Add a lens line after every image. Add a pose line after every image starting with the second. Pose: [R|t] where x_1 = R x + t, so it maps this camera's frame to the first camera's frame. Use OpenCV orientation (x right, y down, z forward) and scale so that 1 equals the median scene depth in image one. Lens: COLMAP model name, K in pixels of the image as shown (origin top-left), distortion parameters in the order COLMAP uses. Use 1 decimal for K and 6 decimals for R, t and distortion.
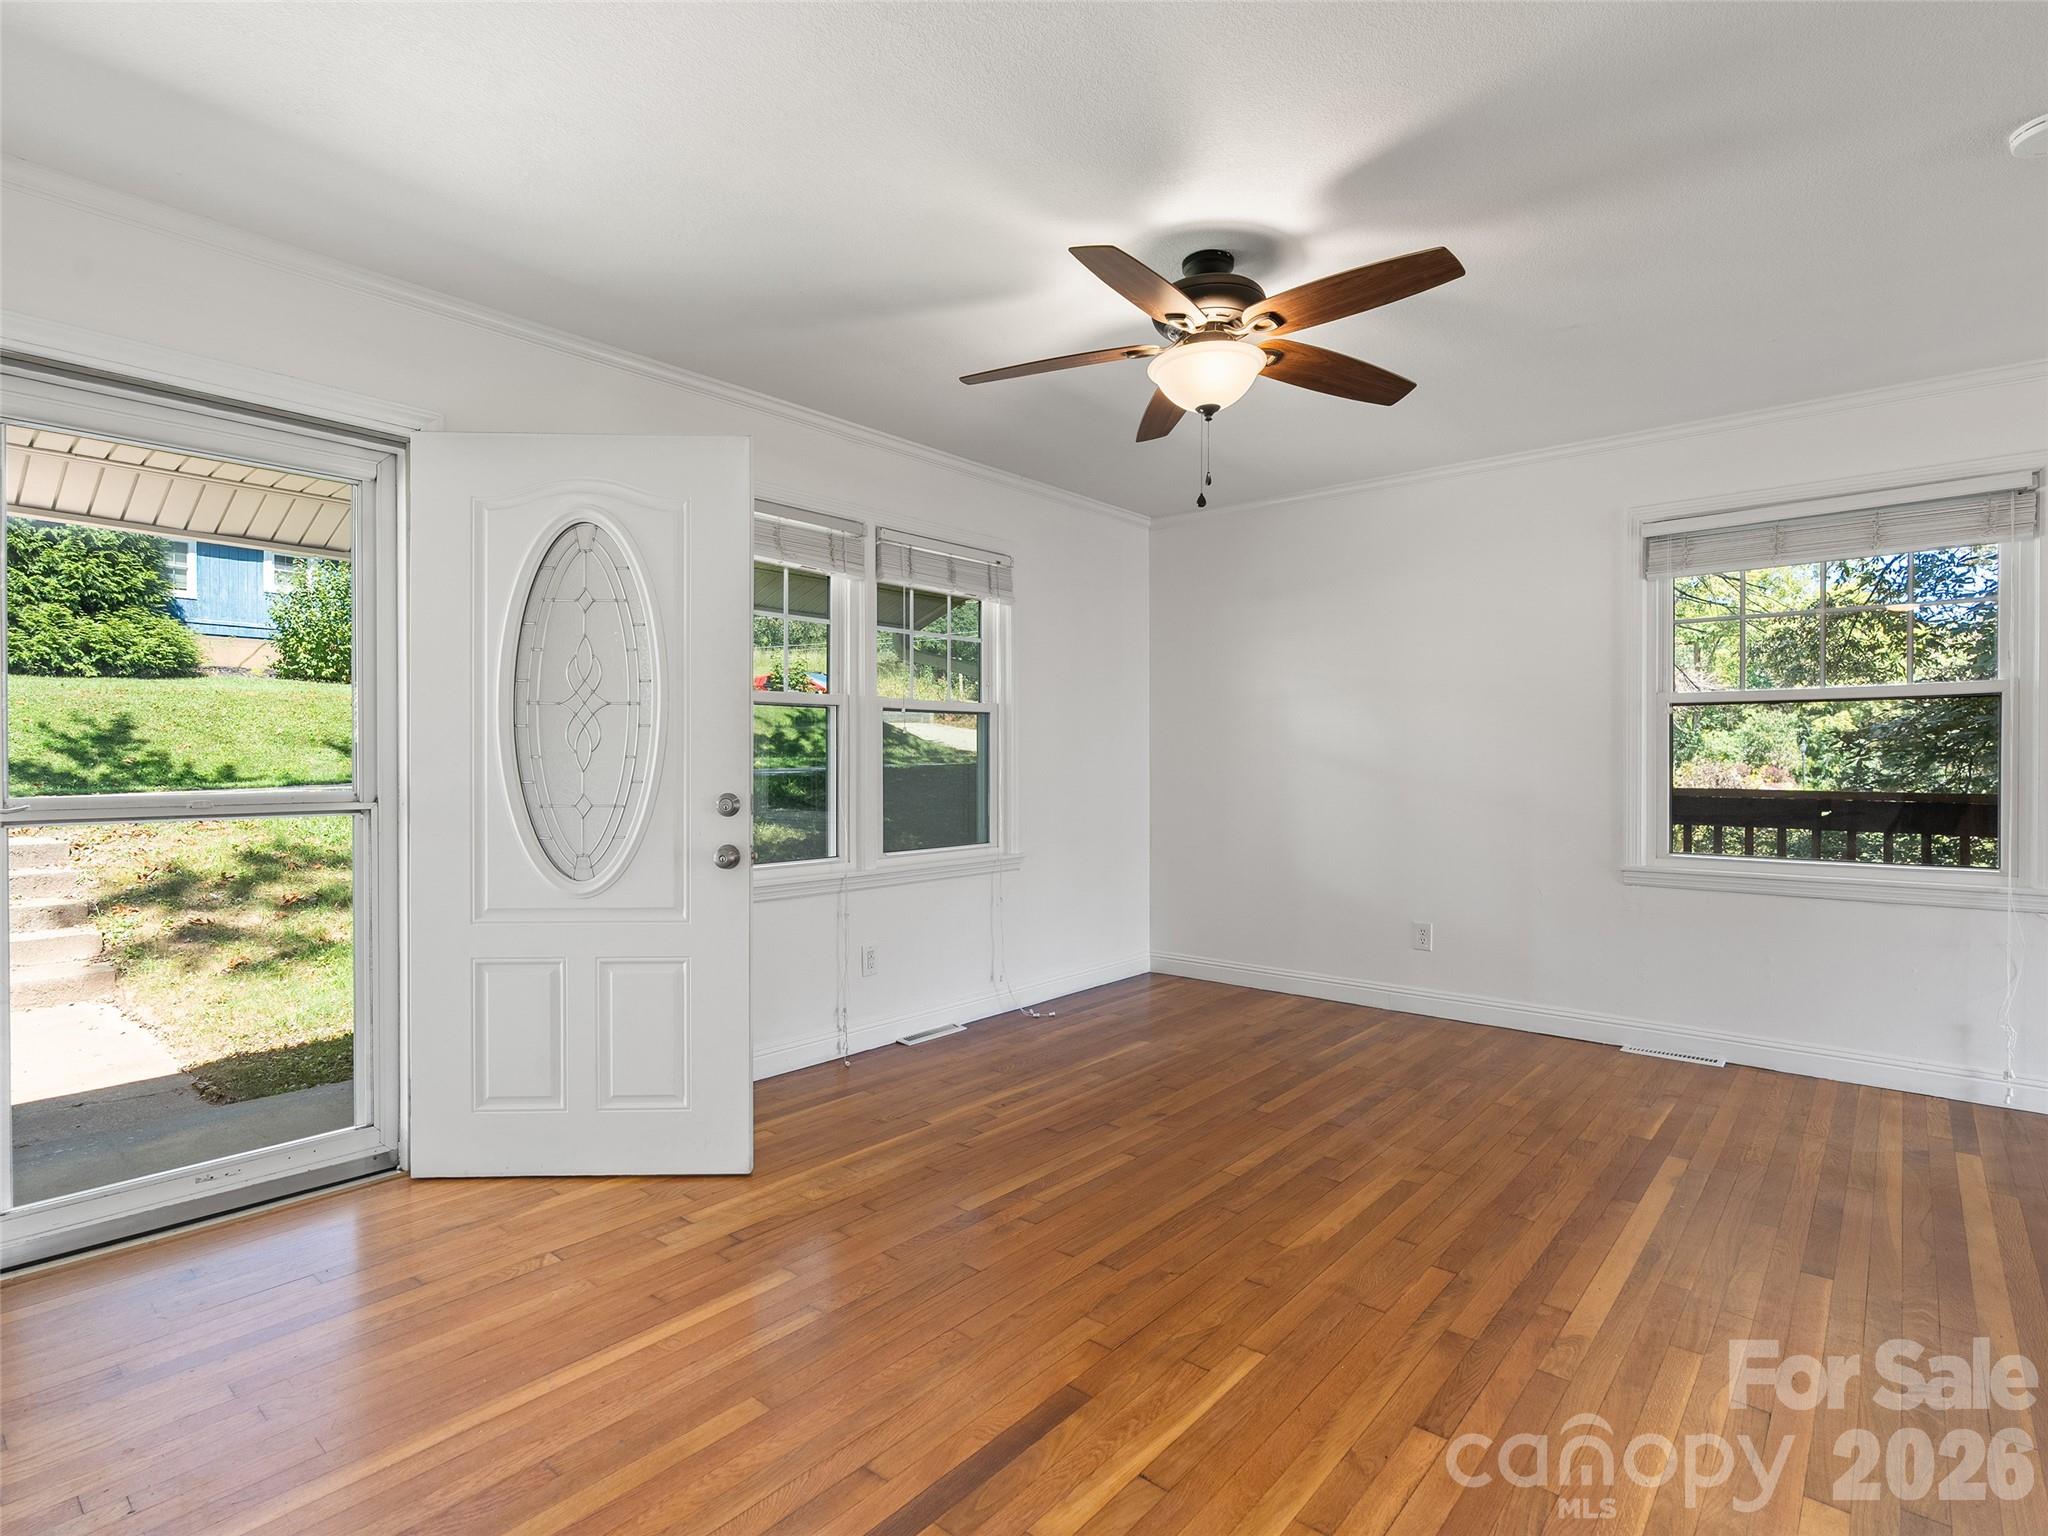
lens RADIAL K [[1037.1, 0, 1023.3], [0, 1037.1, 771.4], [0, 0, 1]] dist [-0.005644, 0.001188]
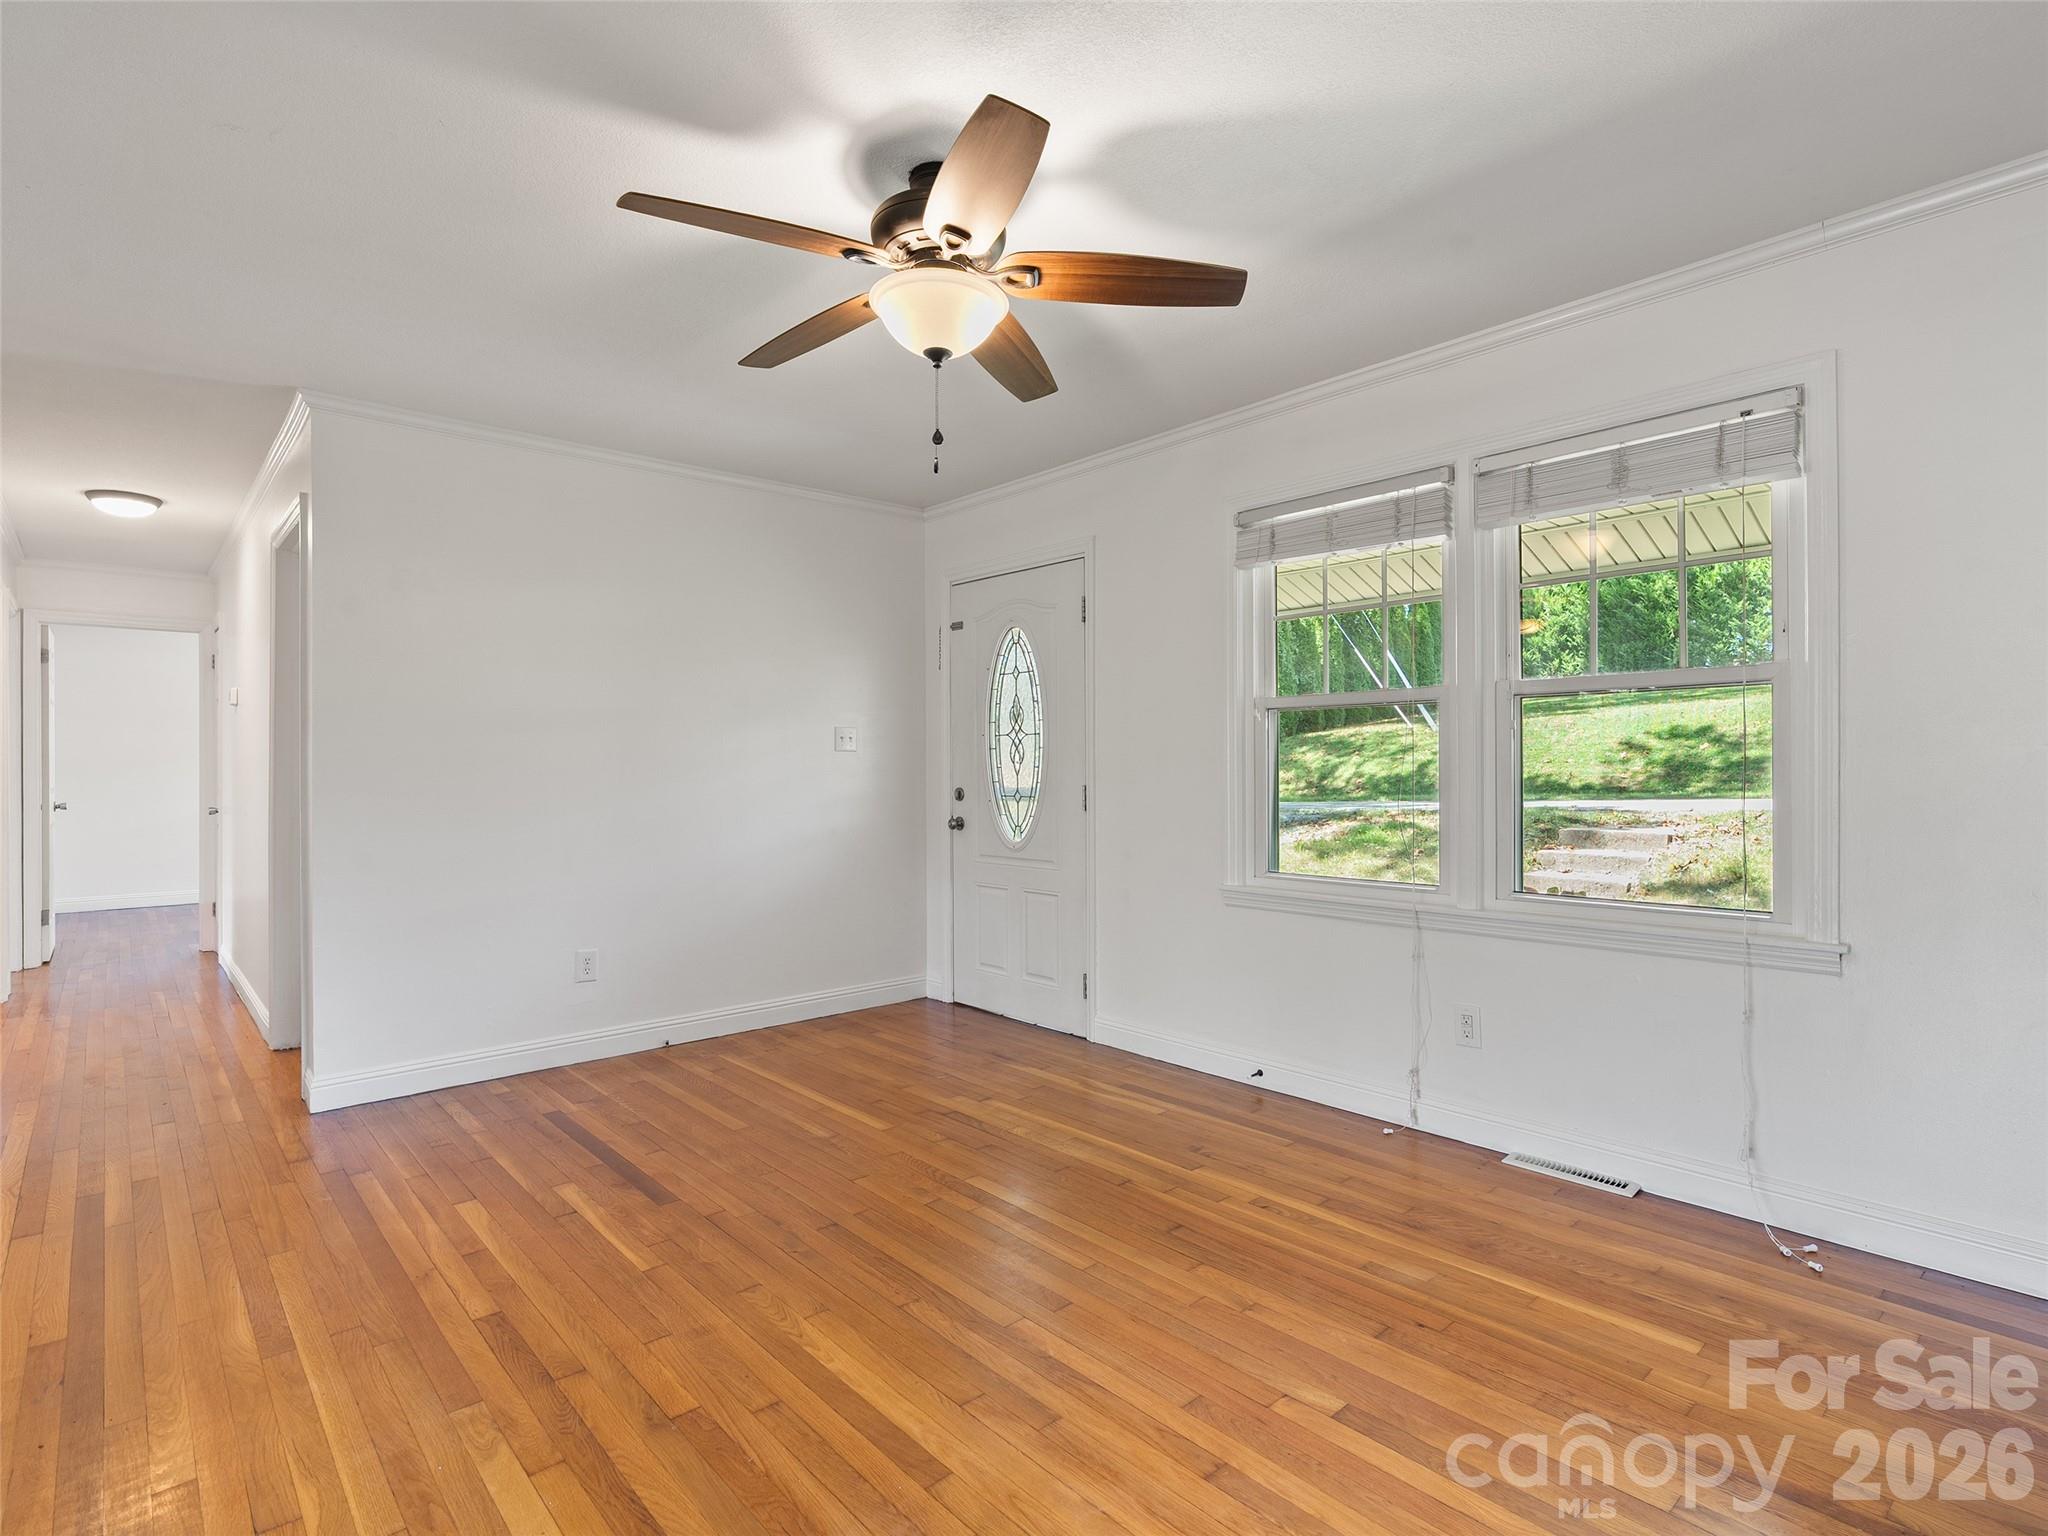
lens RADIAL K [[1037.1, 0, 1015.2], [0, 1037.1, 773.2], [0, 0, 1]] dist [-0.005644, 0.001188]
pose [[-0.139882, 0.005412, -0.990153, 0.829104], [-0.003919, 0.999974, 0.006020, -0.011897], [0.990160, 0.004723, -0.139858, 0.974265]]
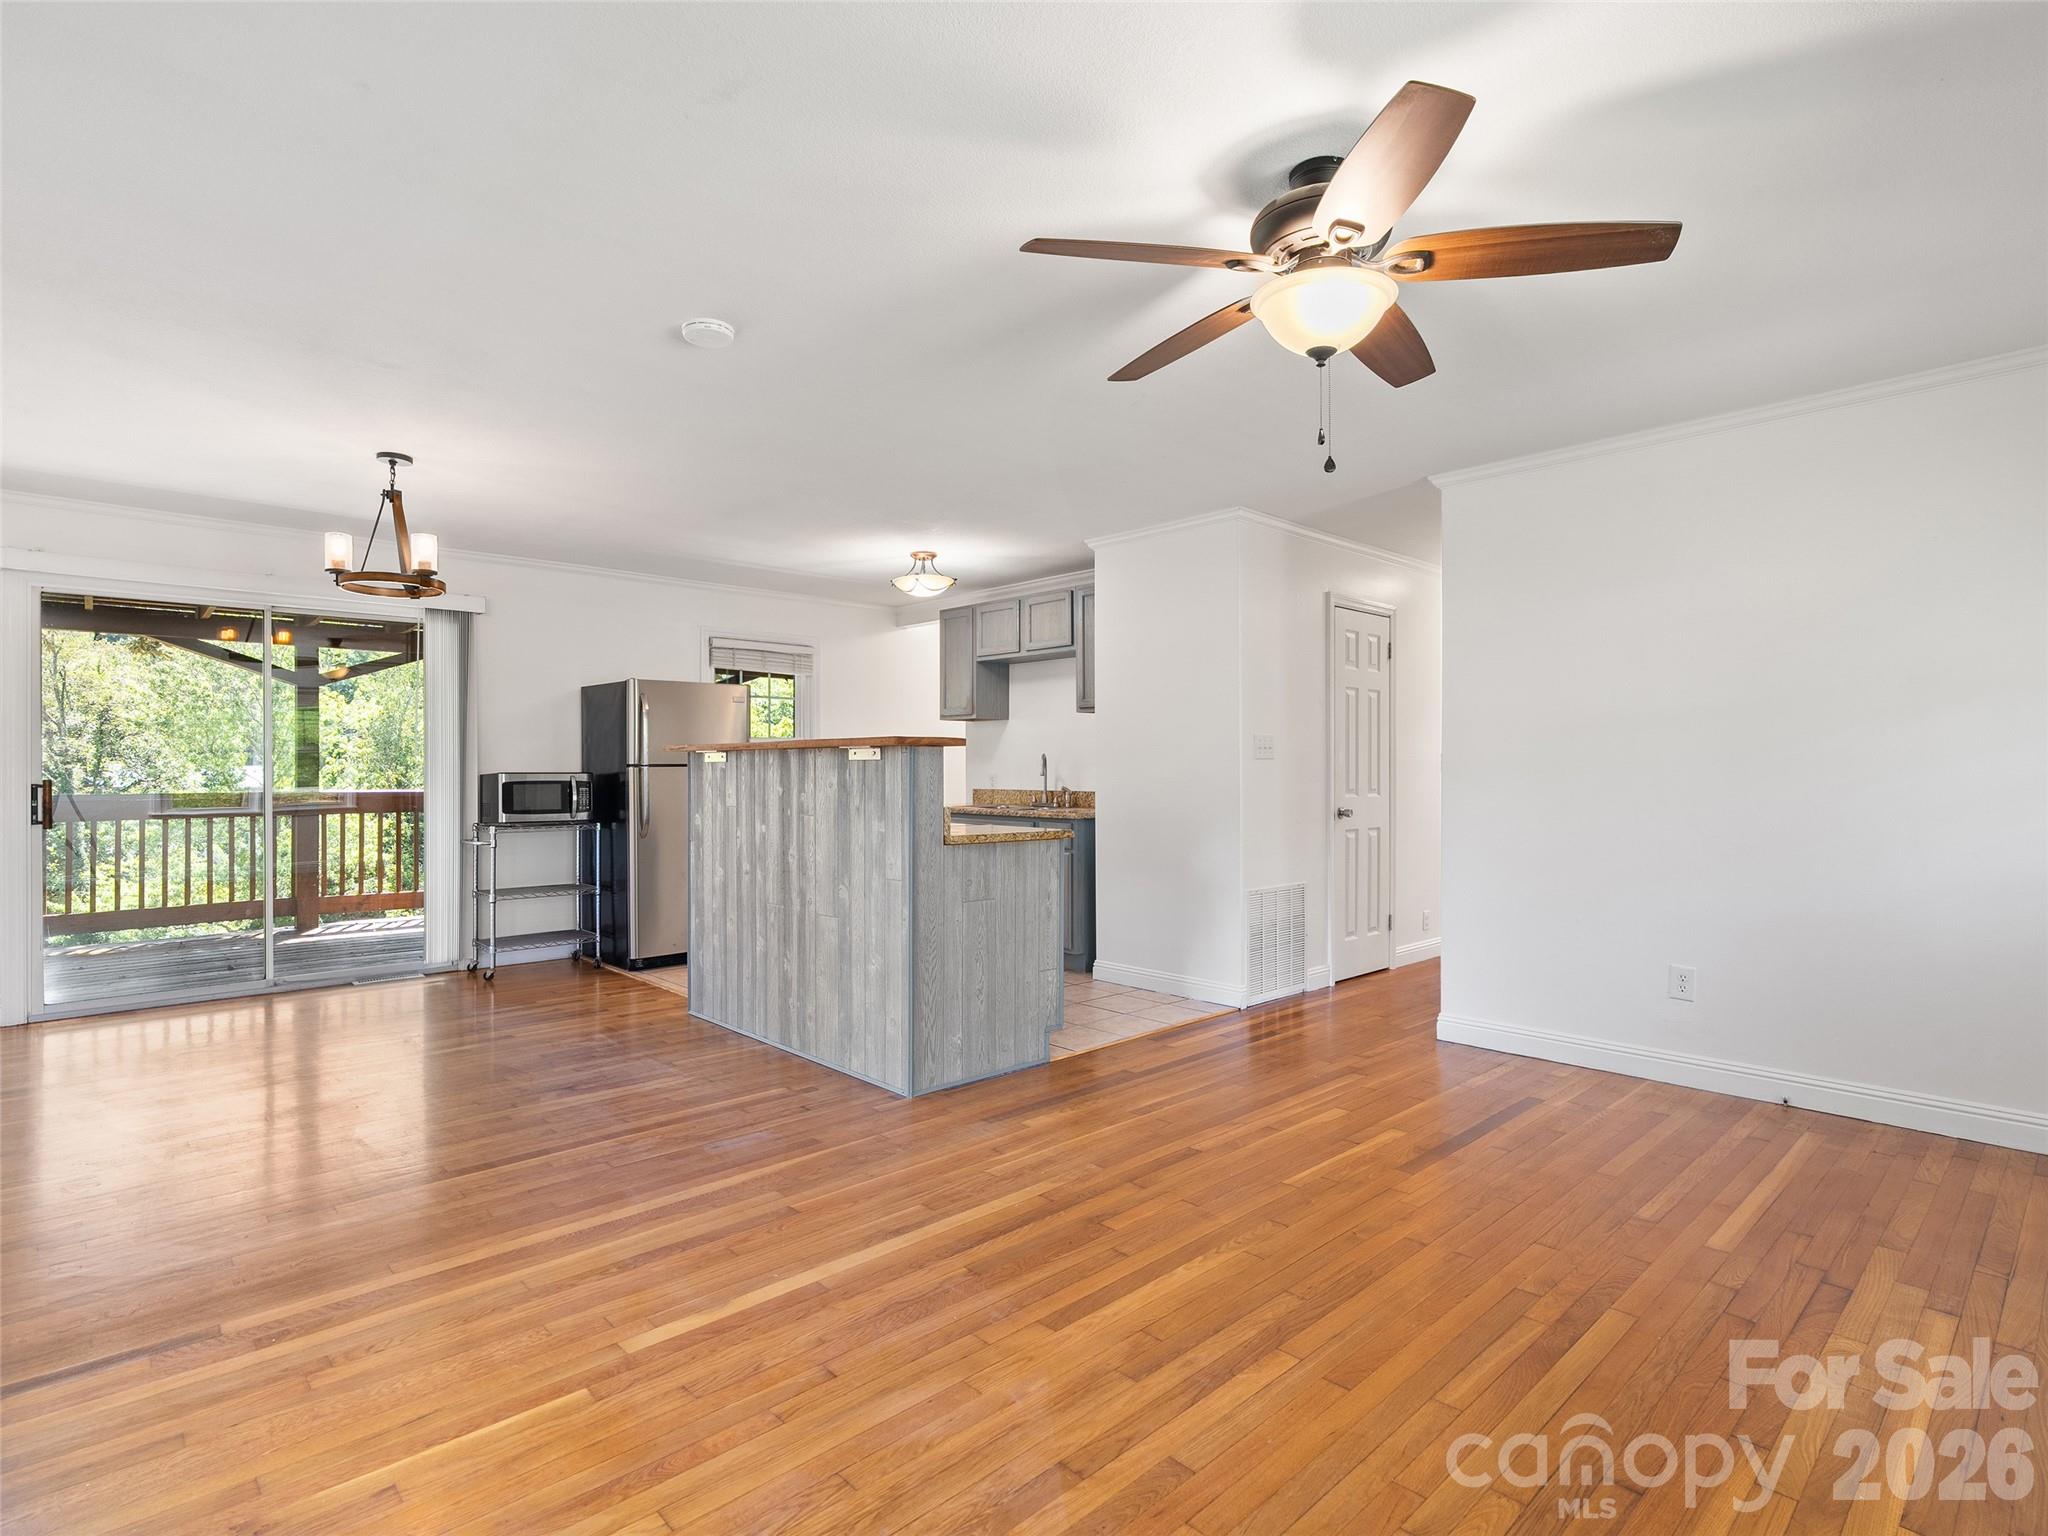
lens RADIAL K [[1037.1, 0, 1019.5], [0, 1037.1, 769.3], [0, 0, 1]] dist [-0.005644, 0.001188]
pose [[-0.993631, 0.000726, 0.112679, 0.267552], [0.001523, 0.999974, 0.006993, -0.018448], [-0.112671, 0.007120, -0.993607, 1.527303]]
